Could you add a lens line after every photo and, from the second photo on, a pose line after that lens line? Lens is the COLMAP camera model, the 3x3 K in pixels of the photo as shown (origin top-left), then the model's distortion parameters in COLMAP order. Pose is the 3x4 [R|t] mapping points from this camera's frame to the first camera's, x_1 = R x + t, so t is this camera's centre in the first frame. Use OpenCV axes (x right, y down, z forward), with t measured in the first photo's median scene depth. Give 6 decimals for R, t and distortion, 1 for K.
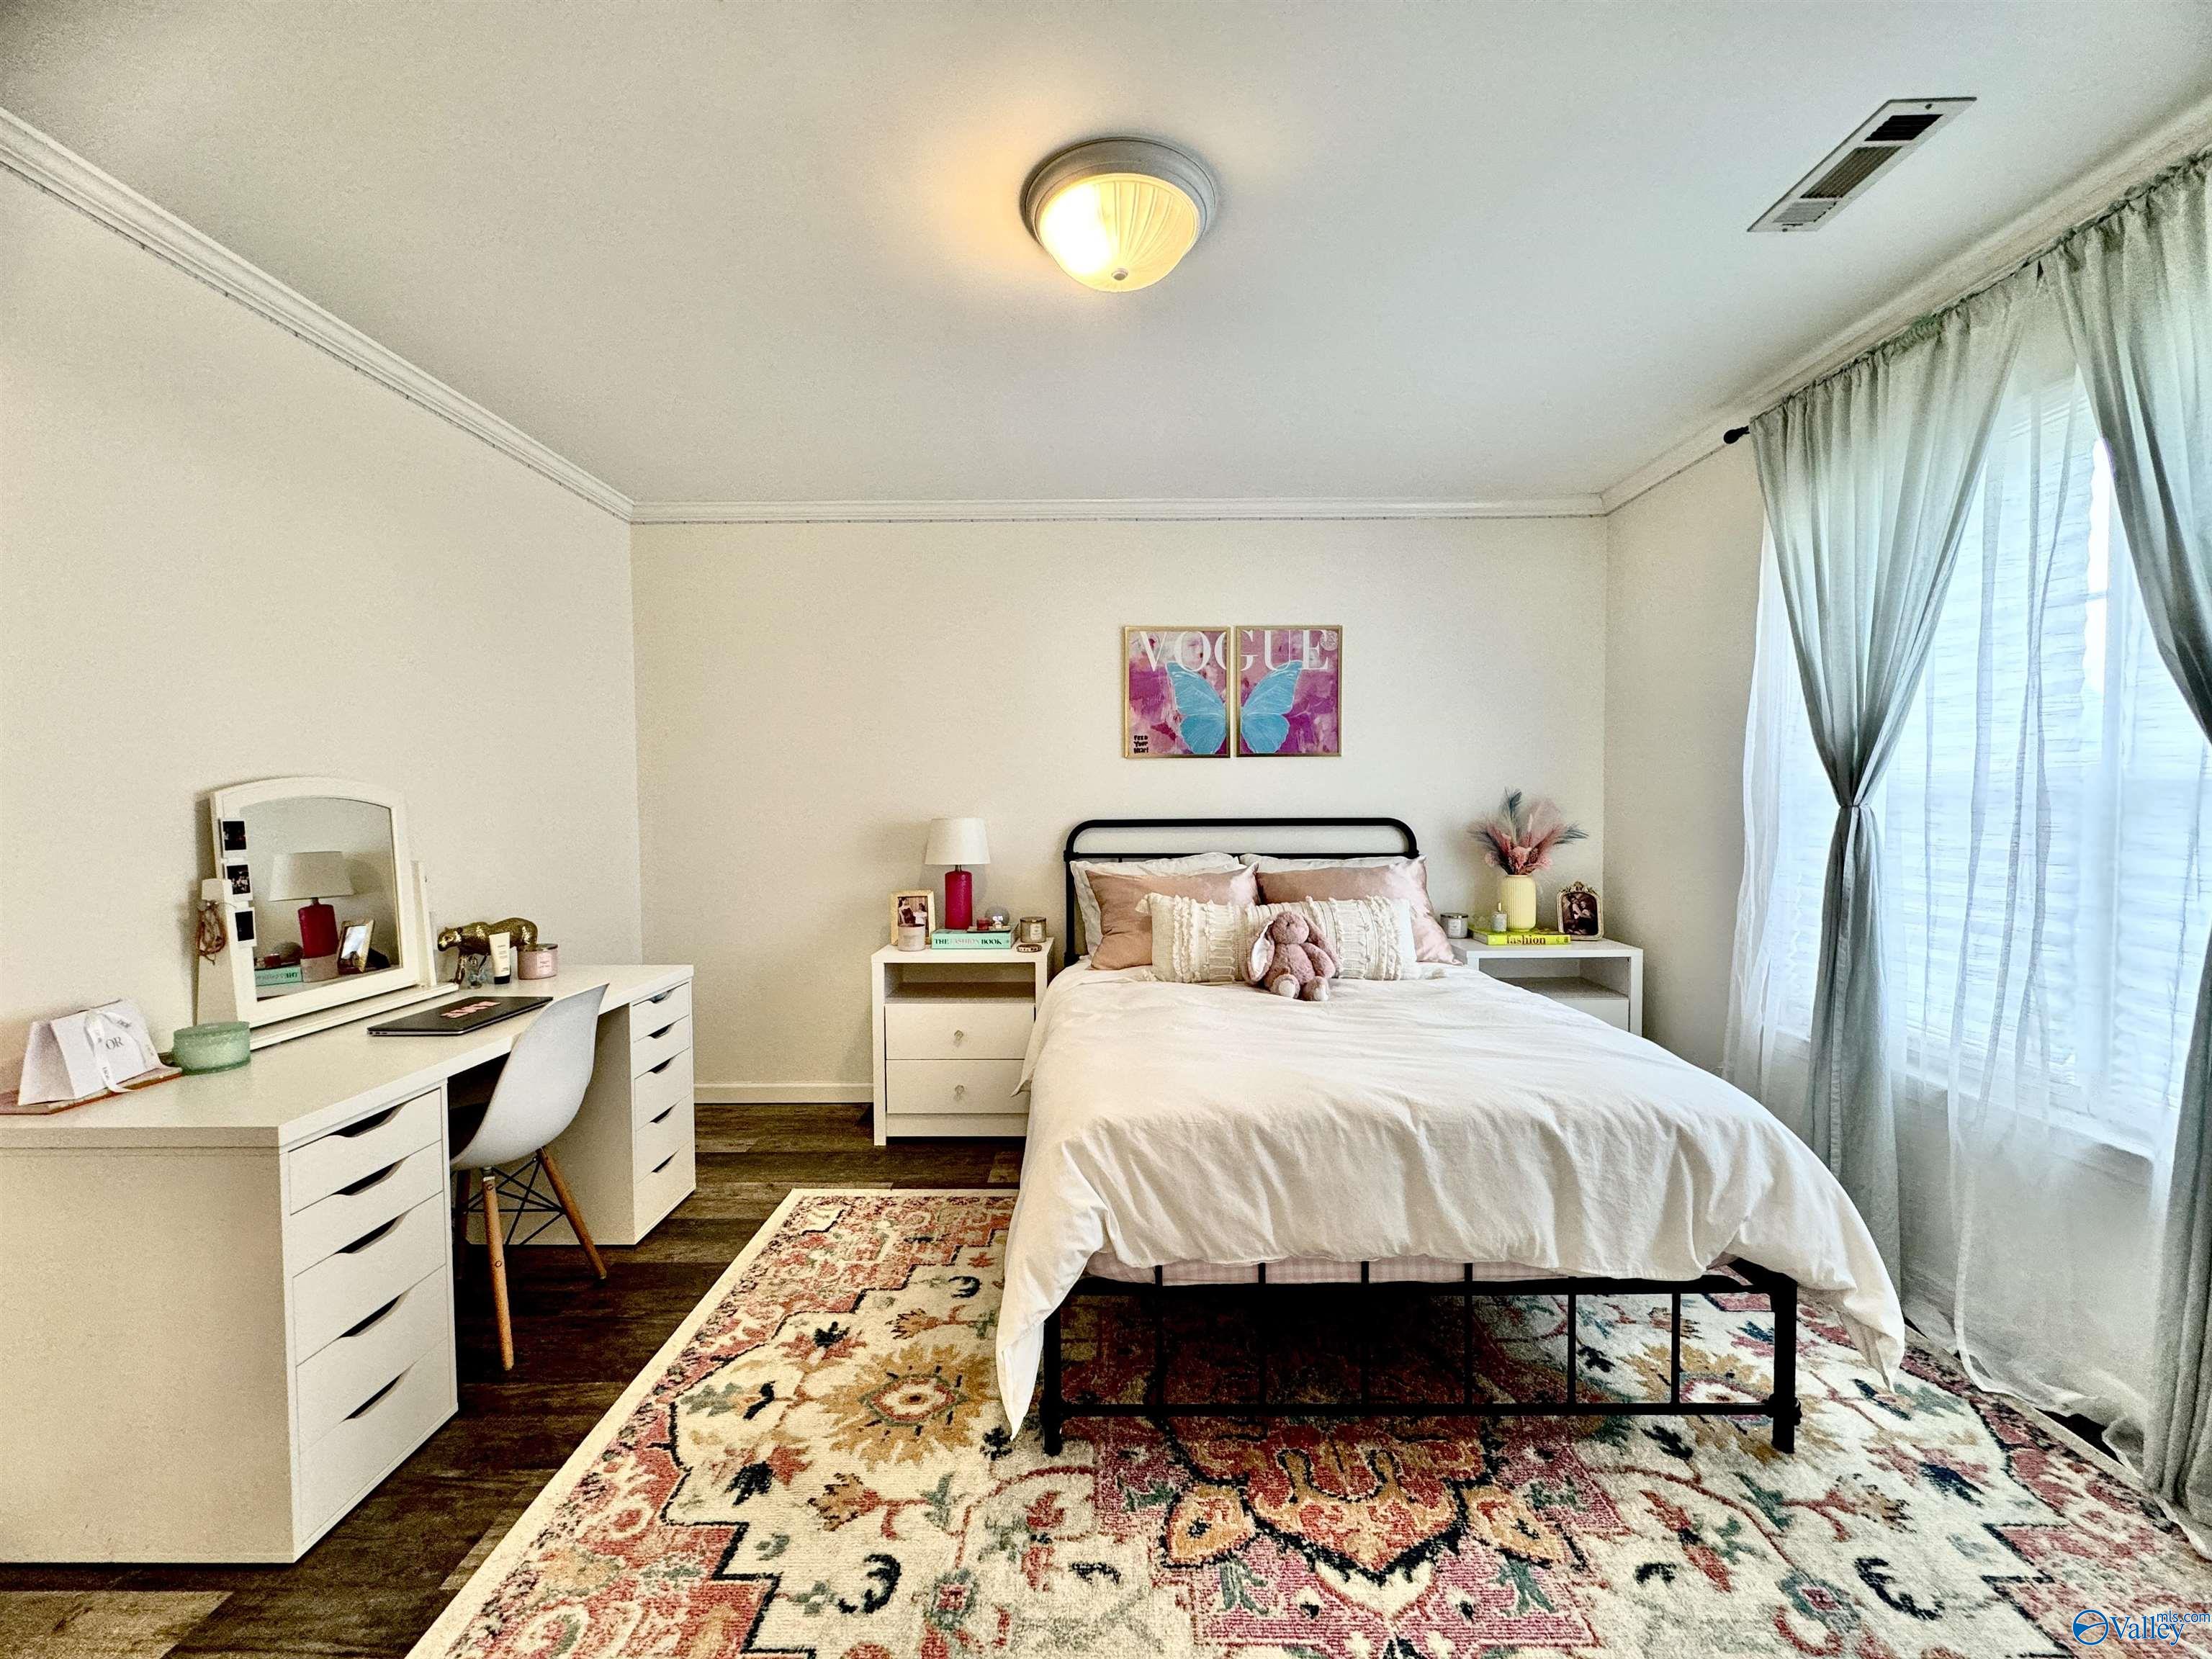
lens RADIAL K [[879.0, 0, 1106.6], [0, 879.0, 829.2], [0, 0, 1]] dist [-0.001554, 0.000281]
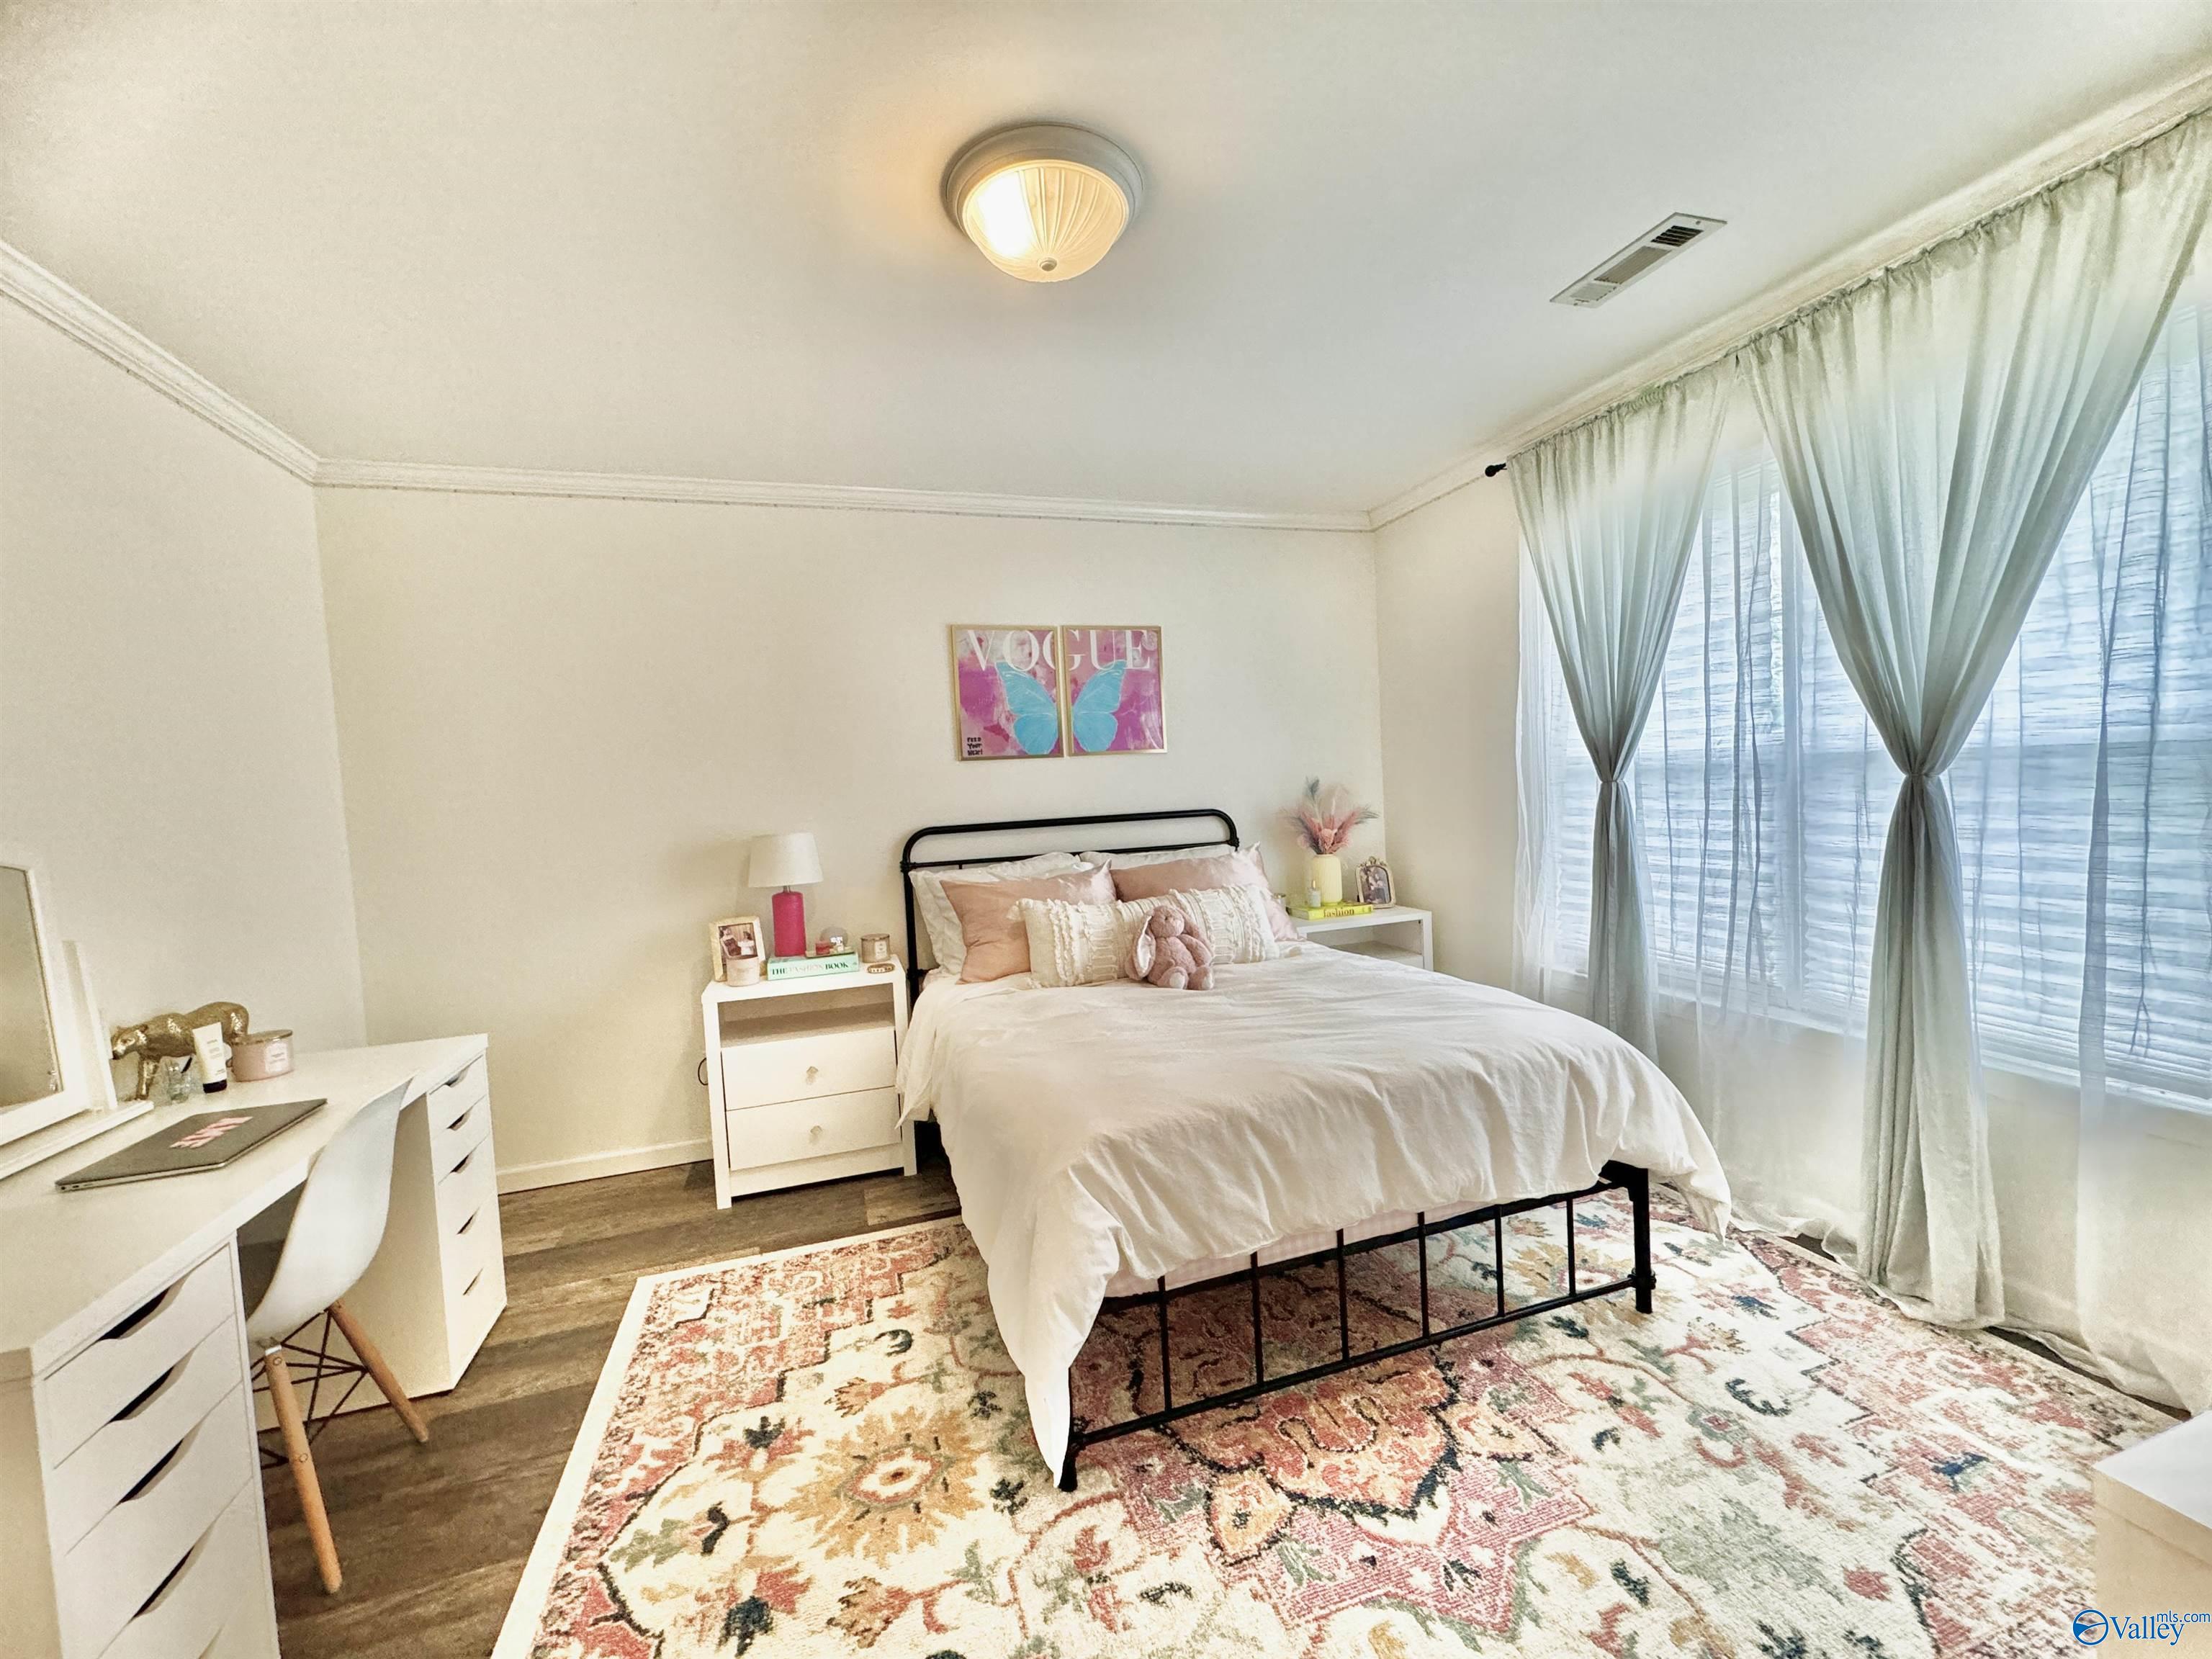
lens RADIAL K [[879.0, 0, 1105.6], [0, 879.0, 829.9], [0, 0, 1]] dist [-0.001554, 0.000281]
pose [[0.948423, -0.059466, 0.311381, -0.247266], [0.057363, 0.998226, 0.015917, -0.021885], [-0.311775, 0.002765, 0.950152, 0.061396]]
